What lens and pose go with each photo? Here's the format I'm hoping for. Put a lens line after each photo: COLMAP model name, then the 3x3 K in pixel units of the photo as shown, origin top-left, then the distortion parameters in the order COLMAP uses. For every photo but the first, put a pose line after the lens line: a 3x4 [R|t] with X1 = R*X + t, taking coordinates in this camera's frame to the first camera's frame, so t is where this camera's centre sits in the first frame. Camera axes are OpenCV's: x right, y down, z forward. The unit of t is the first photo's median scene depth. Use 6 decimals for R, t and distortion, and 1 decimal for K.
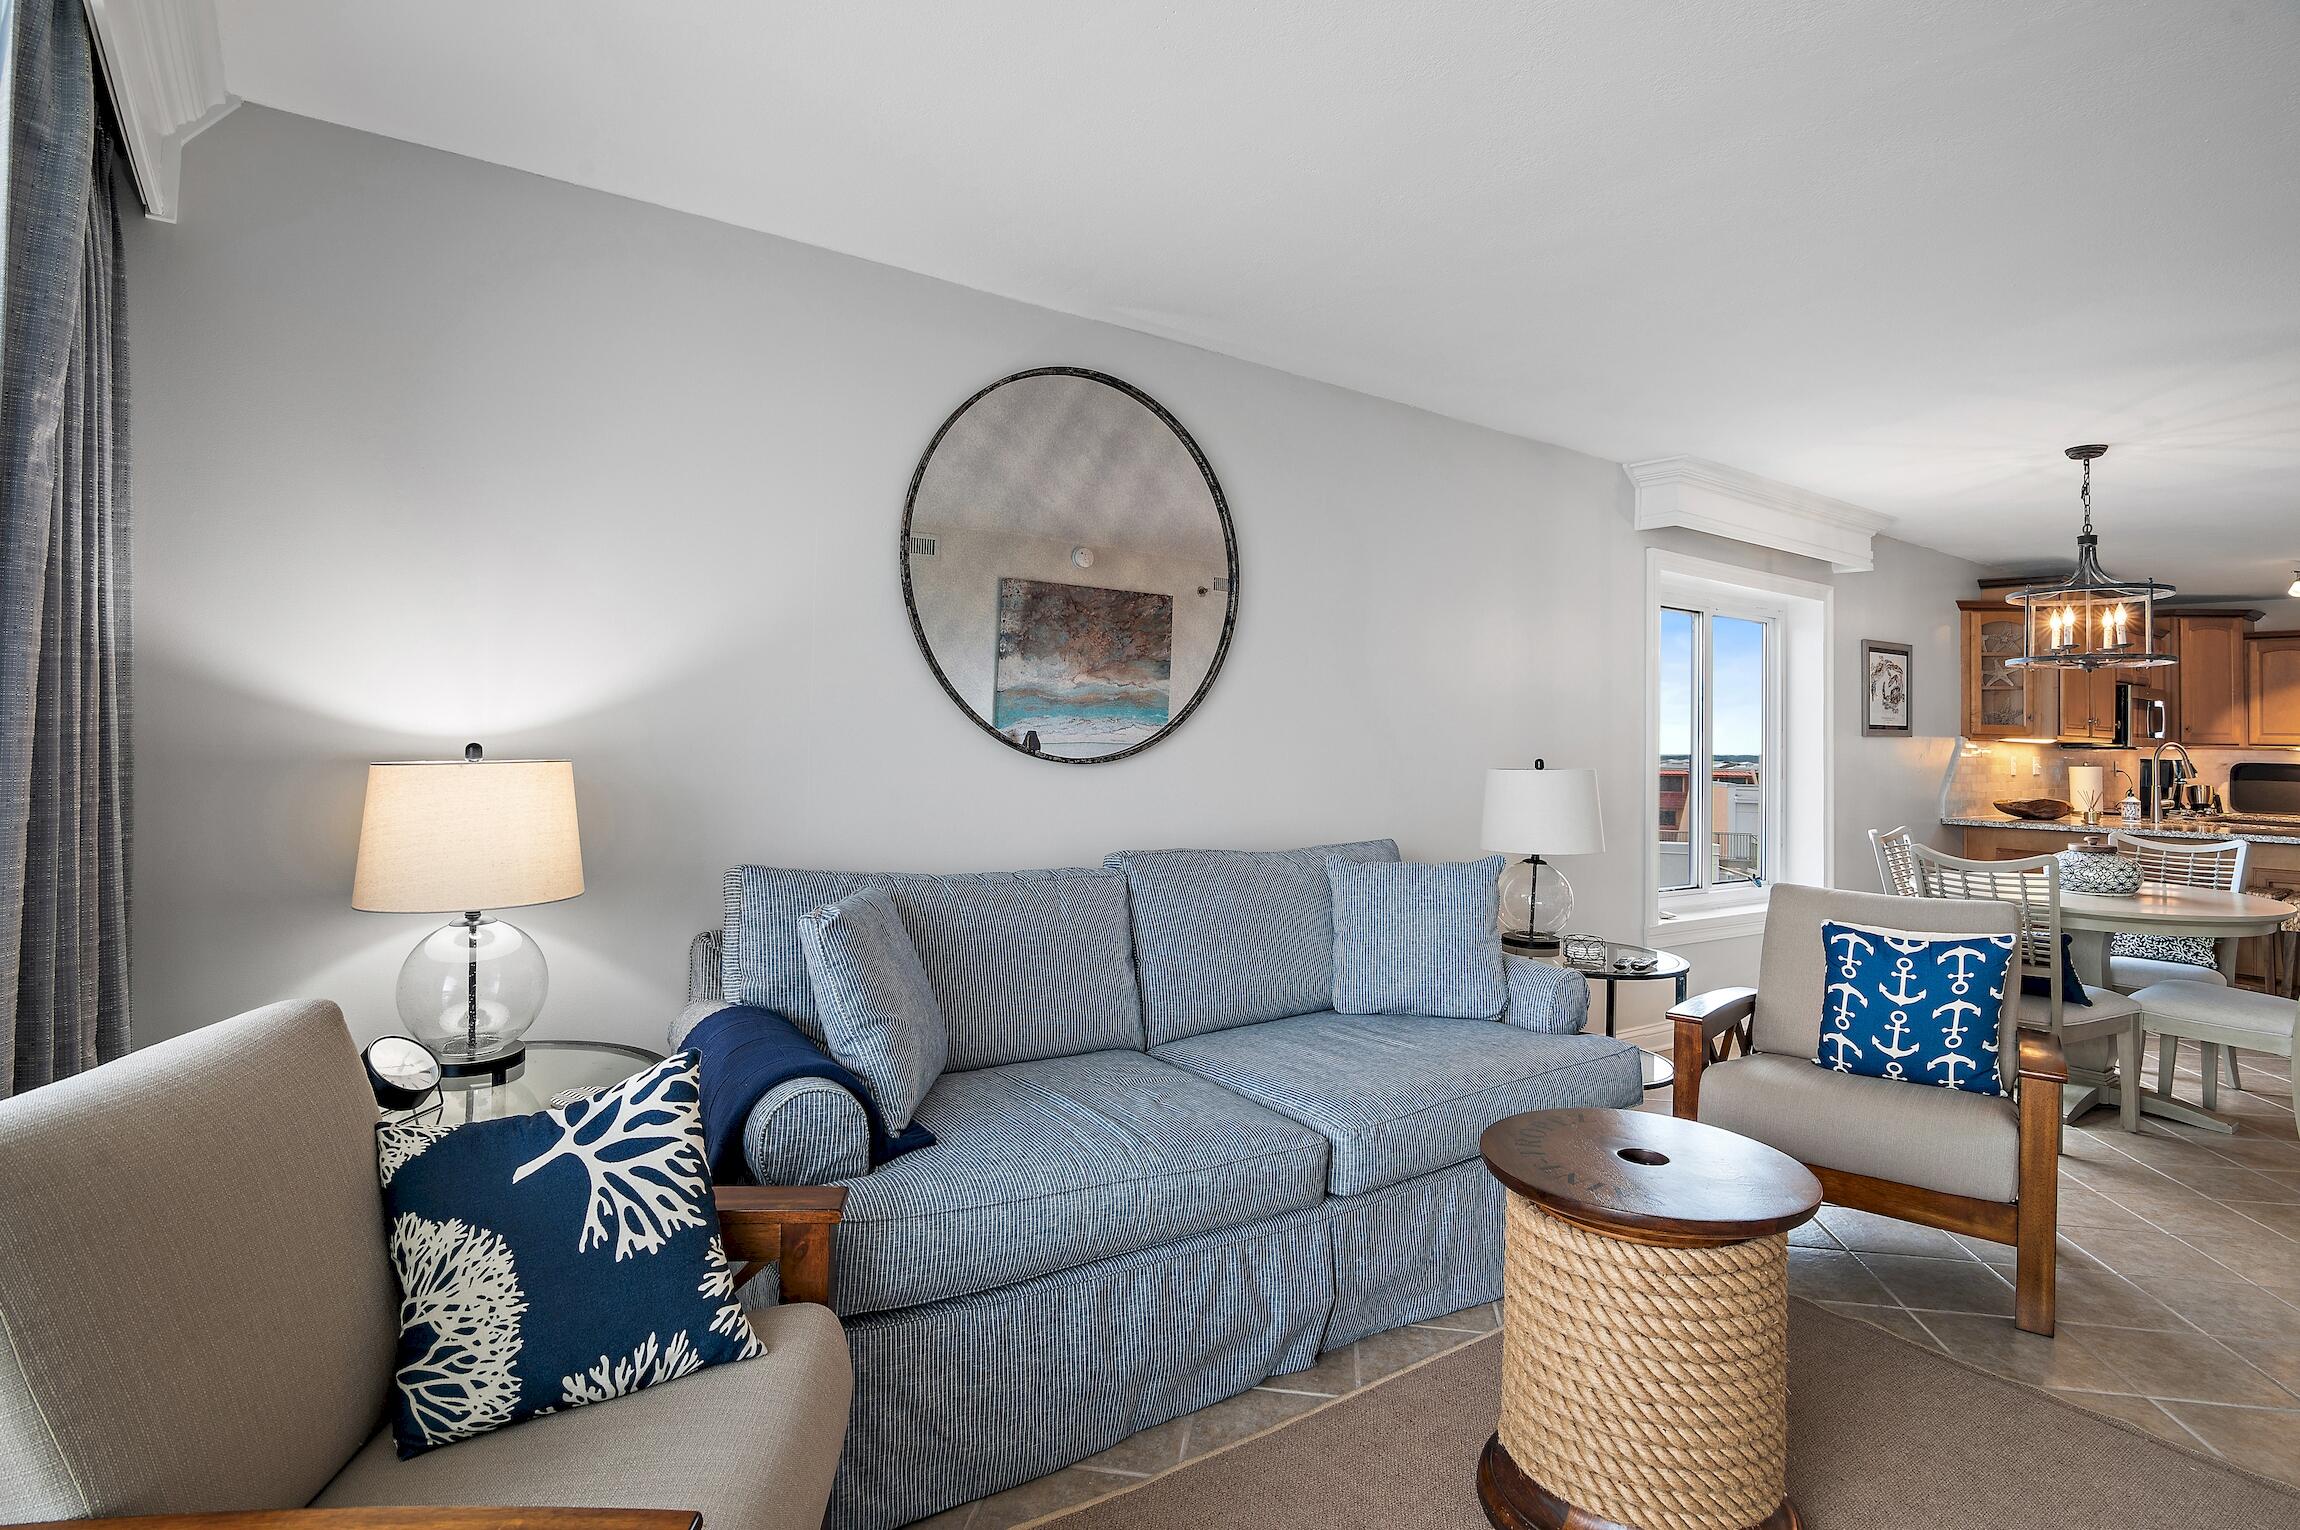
lens RADIAL K [[1174.7, 0, 1146.6], [0, 1174.7, 716.0], [0, 0, 1]] dist [-0.023280, 0.000317]
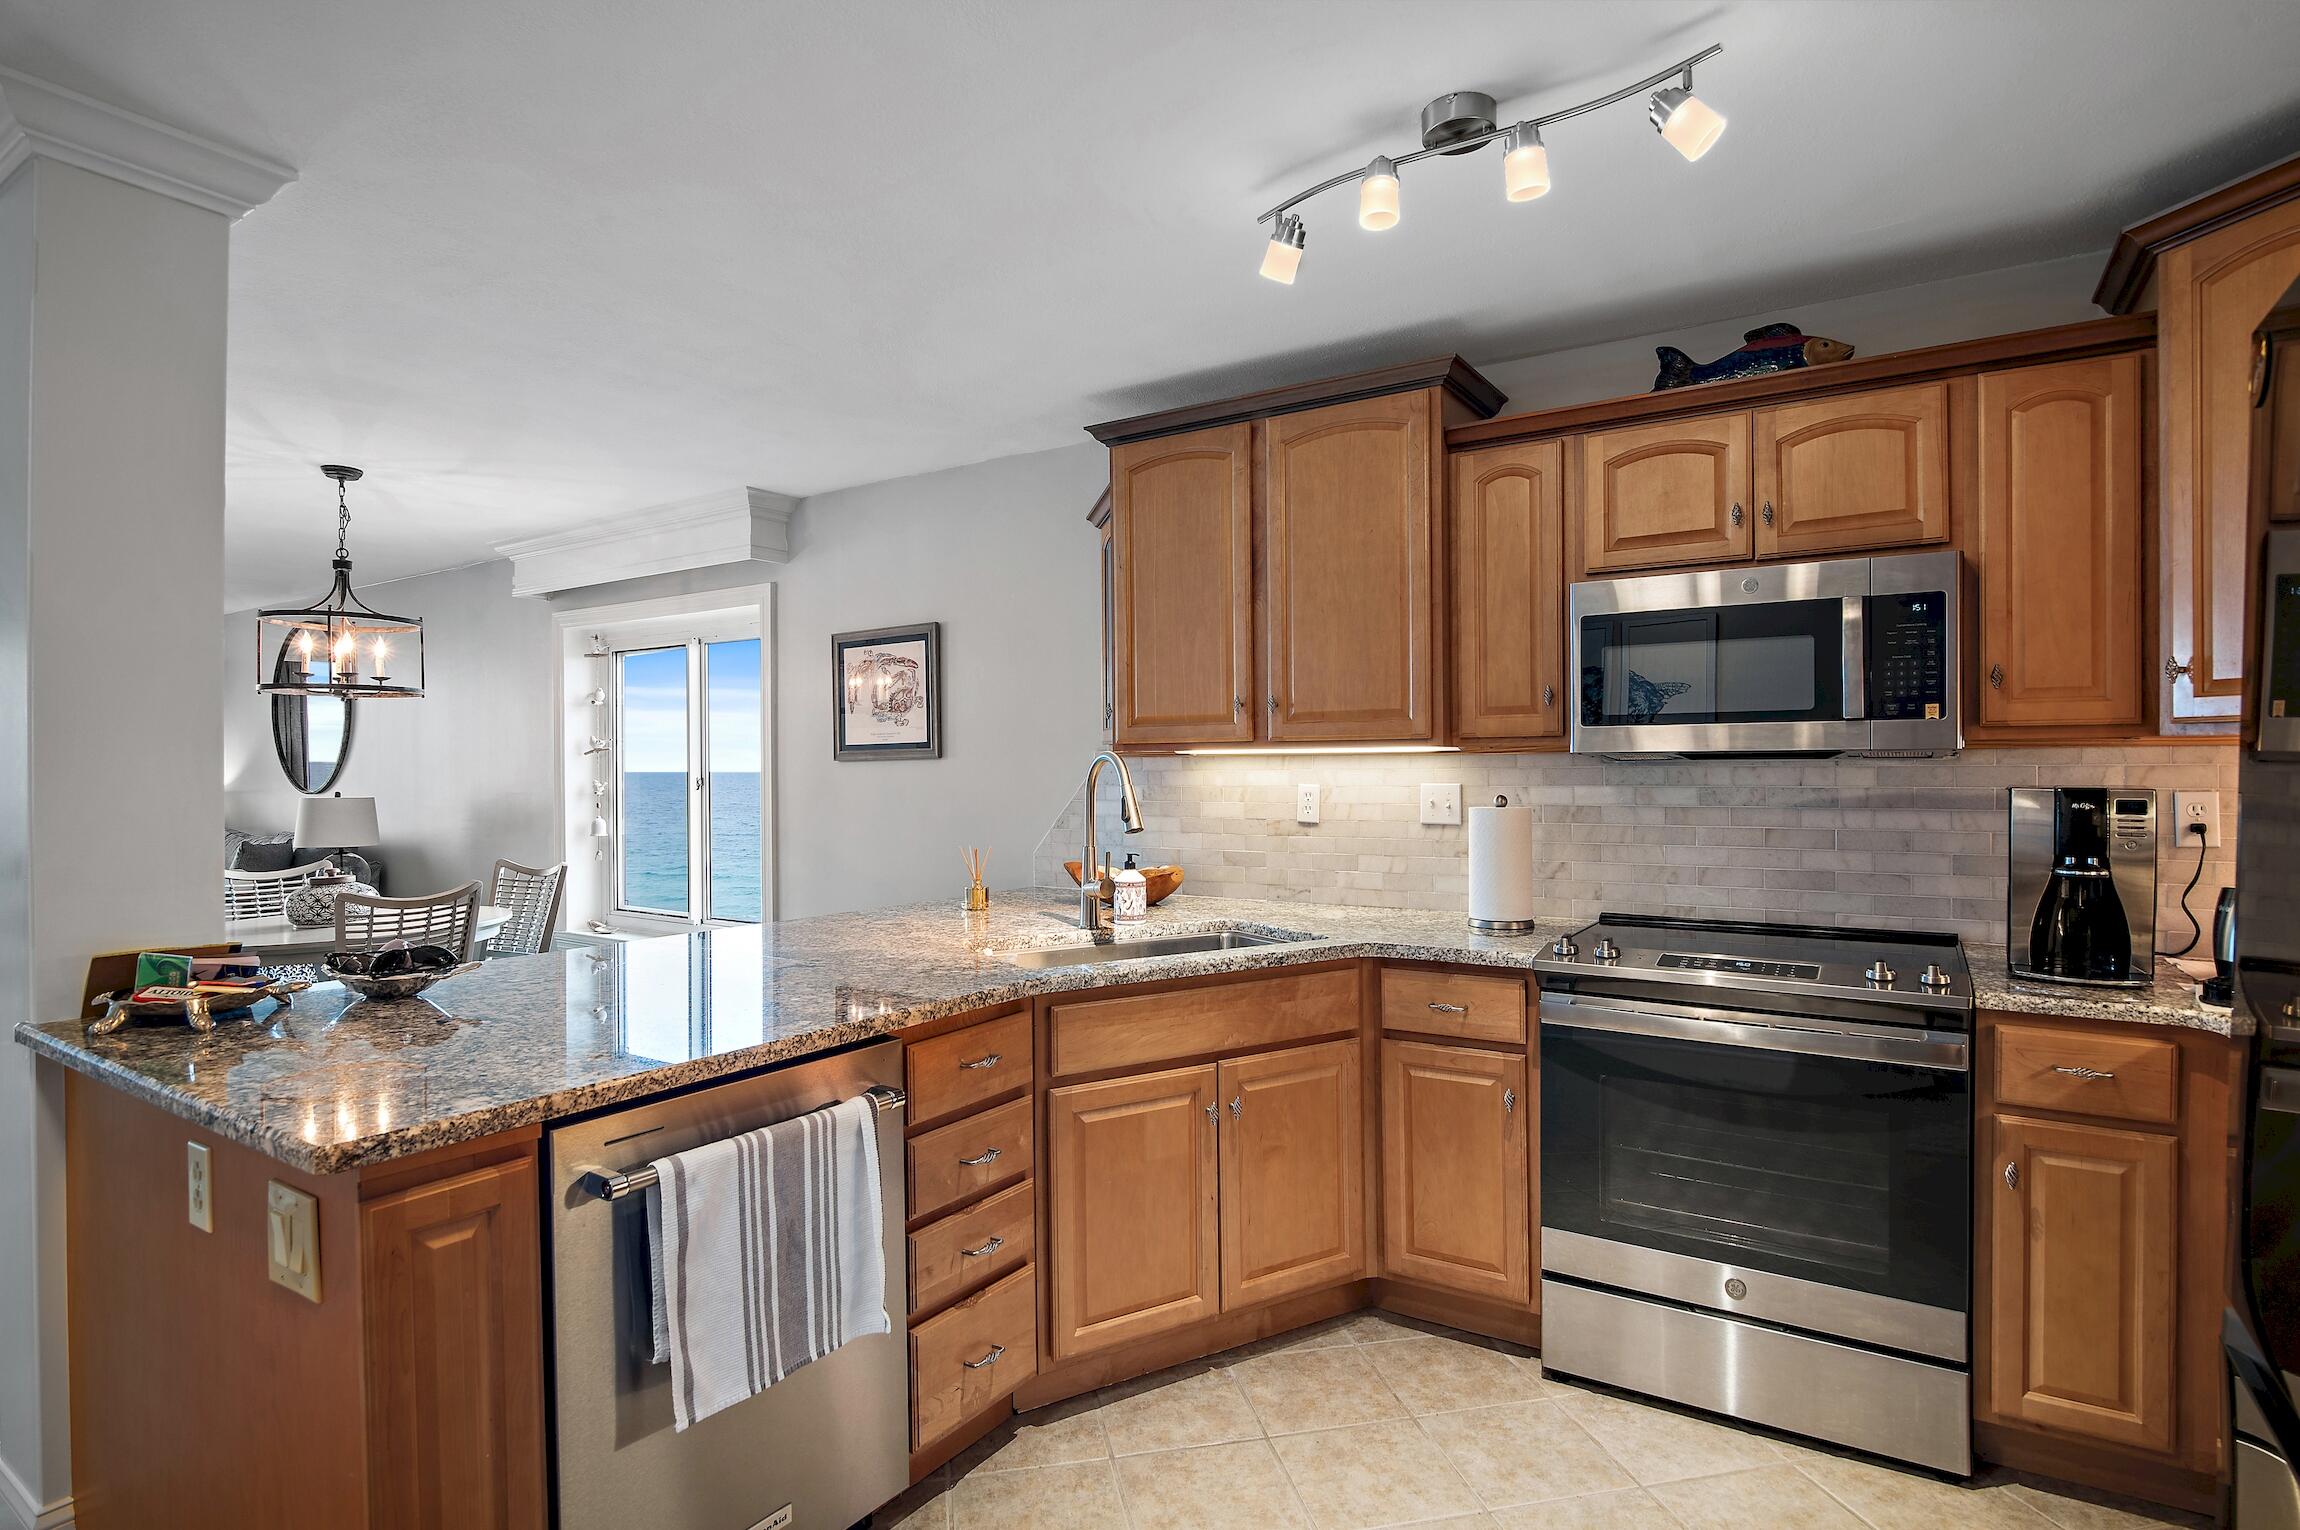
lens RADIAL K [[1159.4, 0, 1150.0], [0, 1159.4, 765.0], [0, 0, 1]] dist [-0.022223, 0.000063]
pose [[0.355035, -0.024157, -0.934541, 1.251746], [0.033698, 0.999347, -0.013030, 0.032975], [0.934245, -0.026866, 0.355618, 0.812031]]
